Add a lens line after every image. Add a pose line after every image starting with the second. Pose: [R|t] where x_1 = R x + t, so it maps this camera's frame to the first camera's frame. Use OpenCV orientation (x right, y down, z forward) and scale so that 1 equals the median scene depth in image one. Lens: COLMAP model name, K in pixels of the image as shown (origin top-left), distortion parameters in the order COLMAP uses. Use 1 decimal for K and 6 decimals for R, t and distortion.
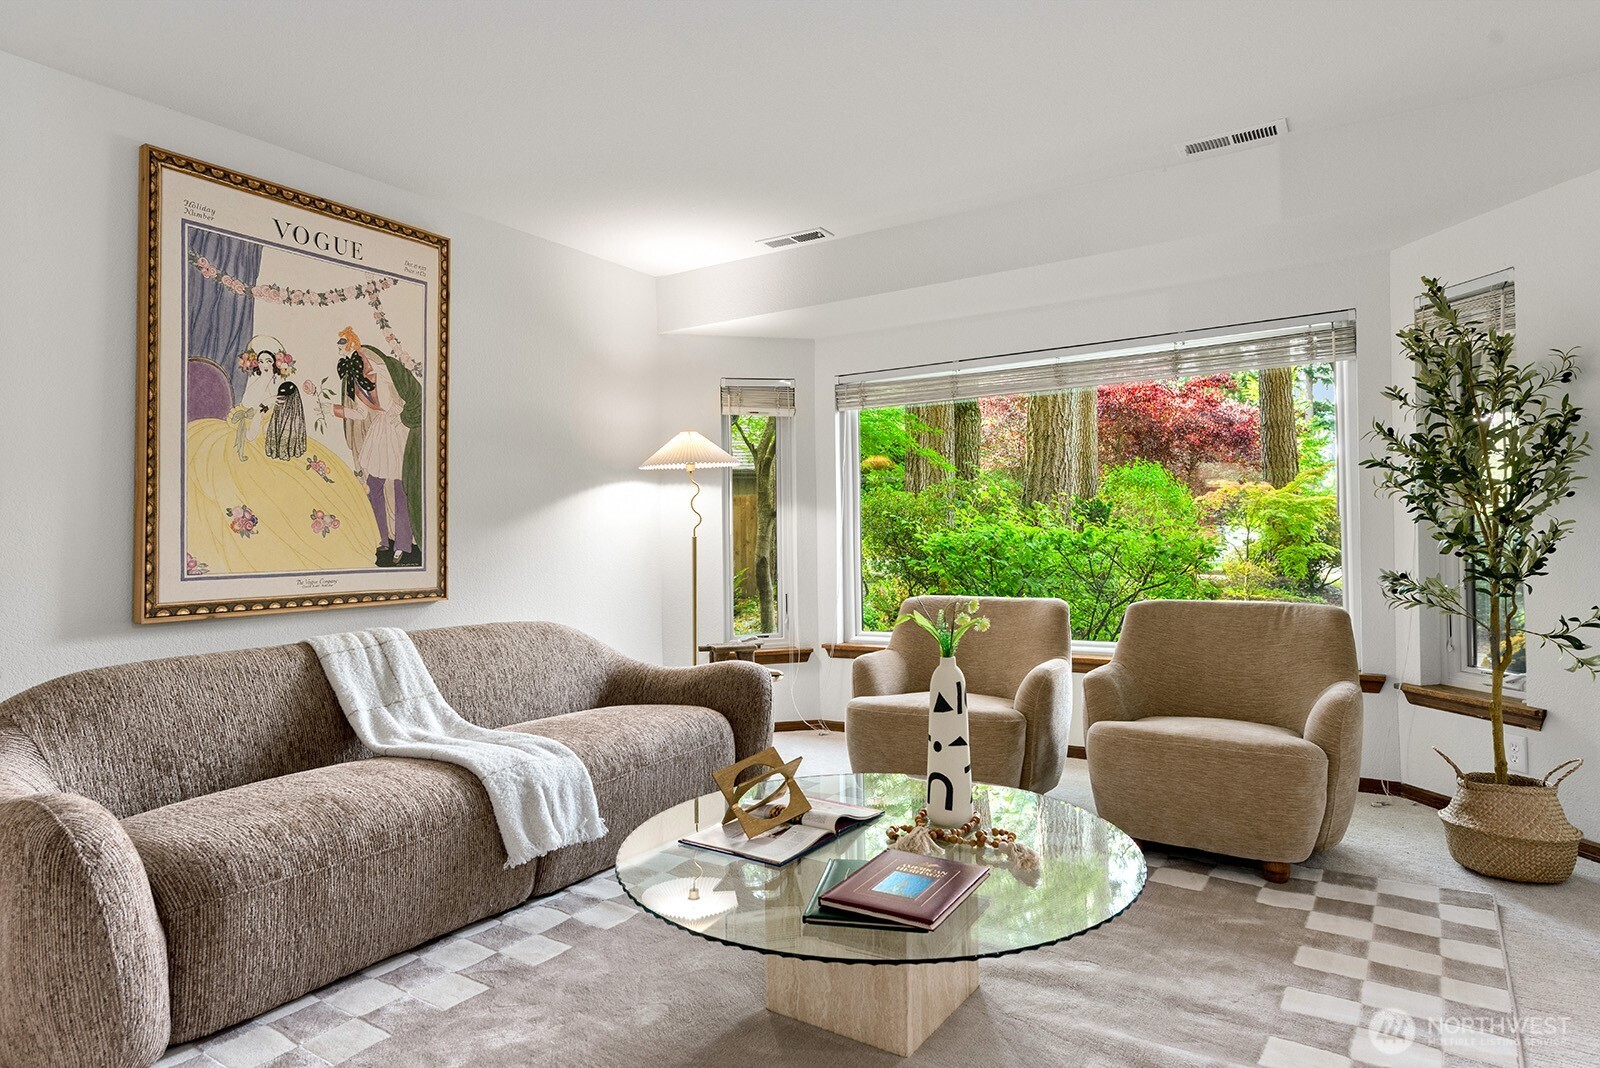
lens RADIAL K [[897.3, 0, 807.3], [0, 897.3, 520.6], [0, 0, 1]] dist [0.002410, -0.001511]
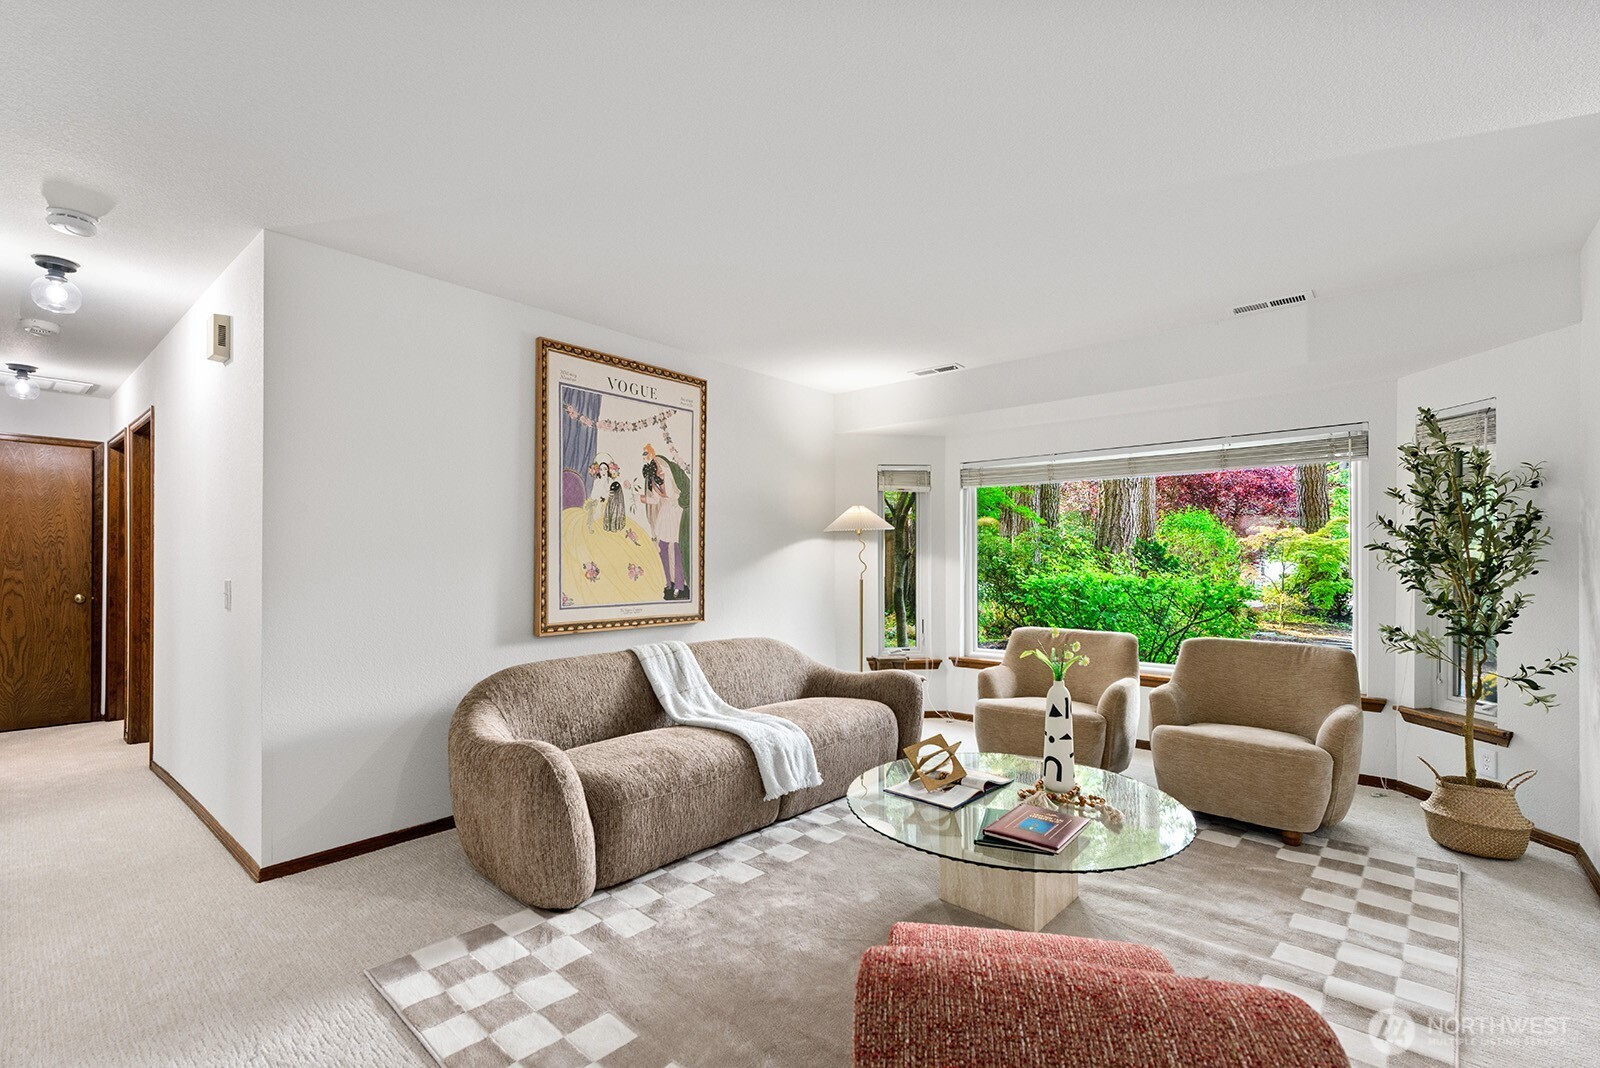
lens RADIAL K [[694.9, 0, 818.4], [0, 694.9, 551.8], [0, 0, 1]] dist [-0.003056, -0.001811]
pose [[0.990664, 0.015816, -0.135407, -0.068804], [-0.014867, 0.999857, 0.008012, -0.051905], [0.135514, -0.005924, 0.990758, -0.163685]]
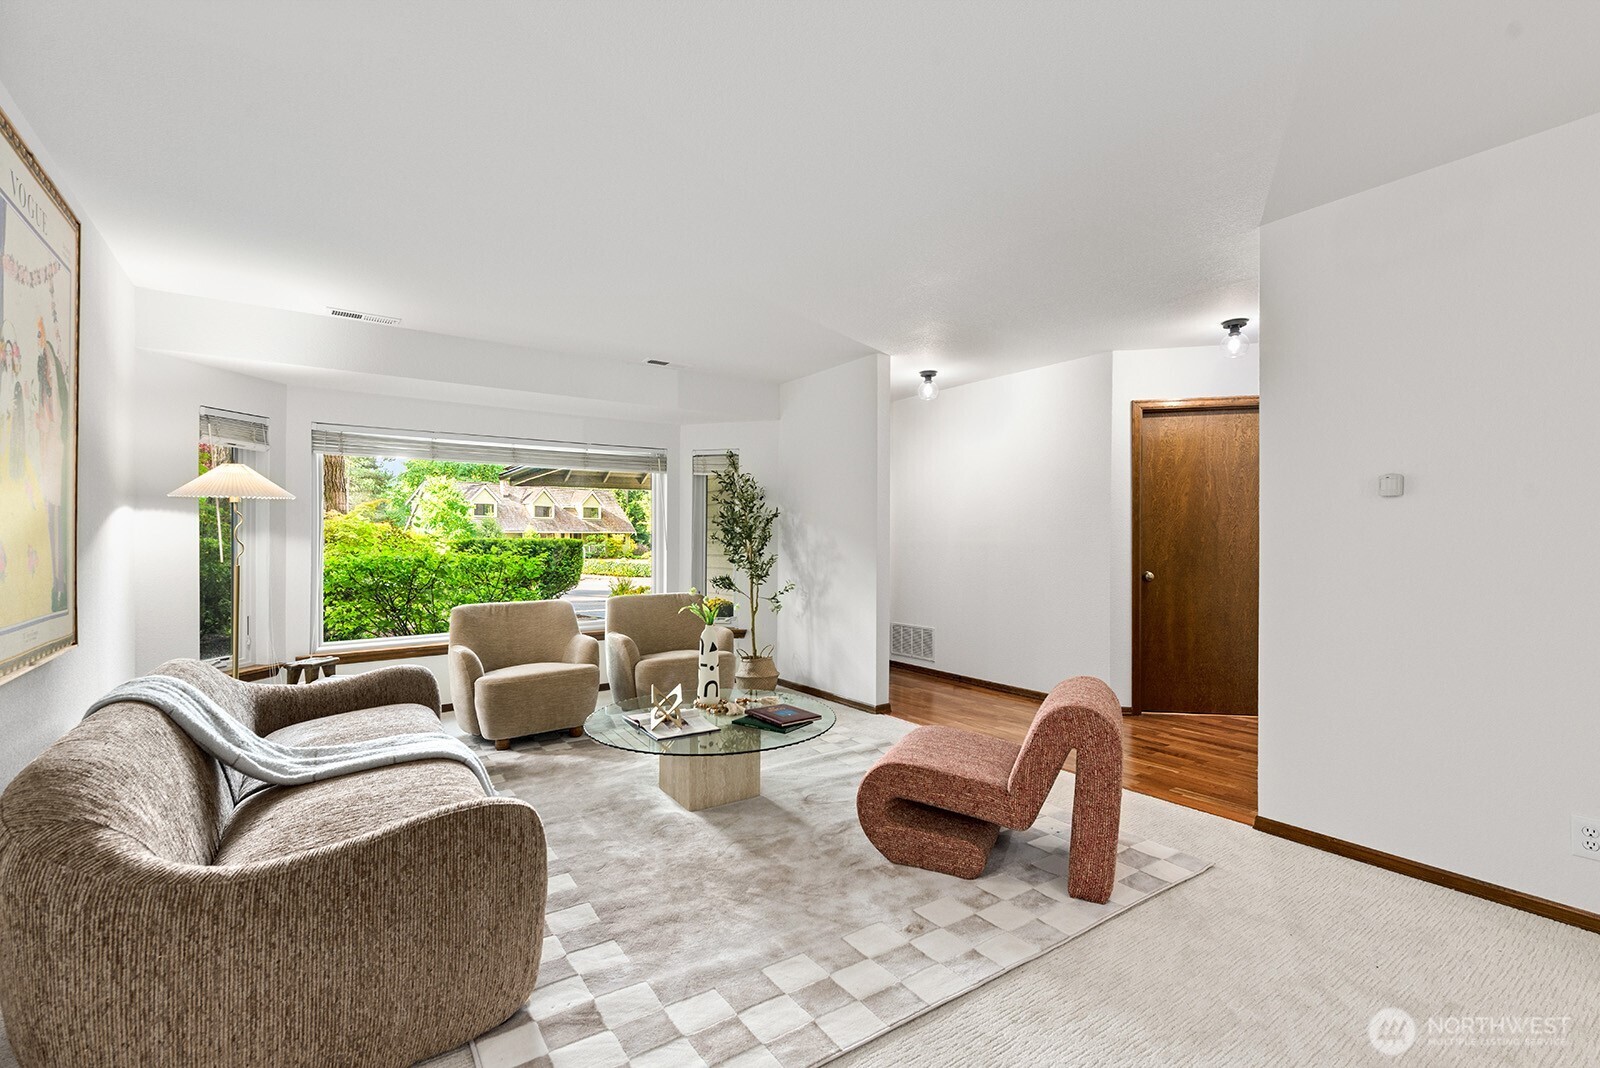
lens RADIAL K [[694.9, 0, 783.7], [0, 694.9, 537.4], [0, 0, 1]] dist [-0.003056, -0.001811]
pose [[0.387297, 0.017128, 0.921796, -0.955740], [-0.019737, 0.999752, -0.010283, -0.028623], [-0.921744, -0.014211, 0.387539, 0.166340]]
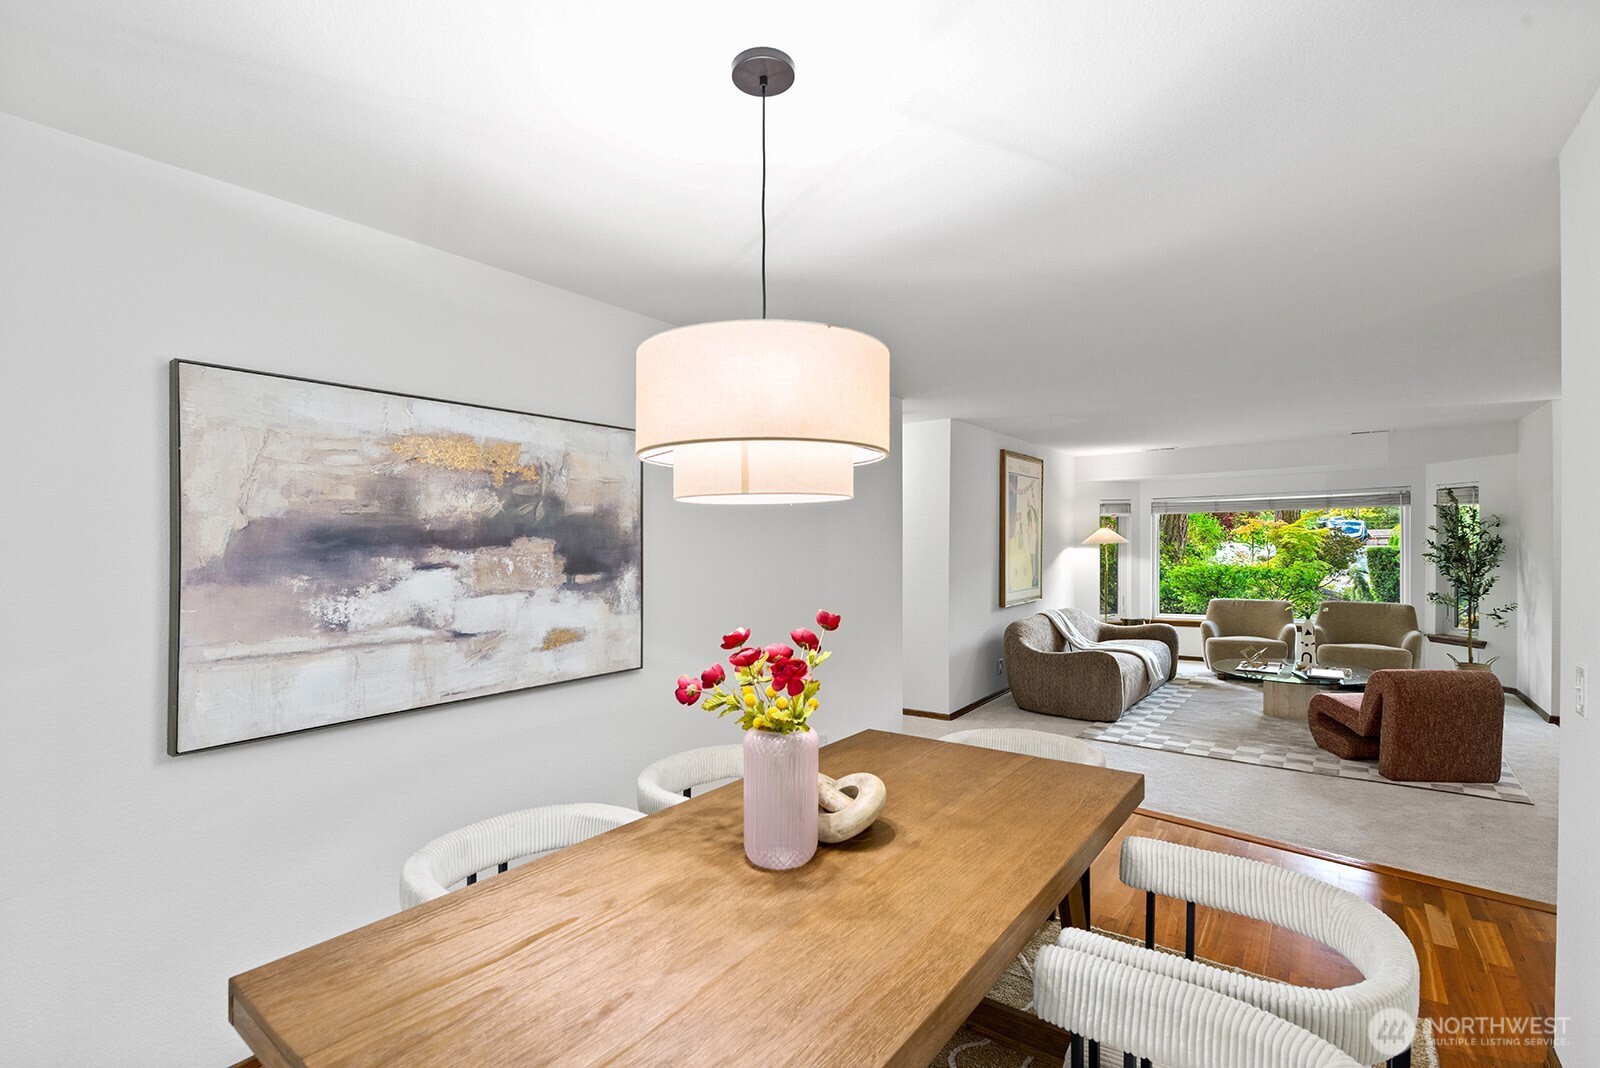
lens RADIAL K [[694.9, 0, 827.5], [0, 694.9, 552.9], [0, 0, 1]] dist [-0.003056, -0.001811]
pose [[0.998076, 0.002617, -0.061942, -1.149120], [-0.000790, 0.999565, 0.029497, -0.133966], [0.061993, -0.029391, 0.997644, -1.333381]]
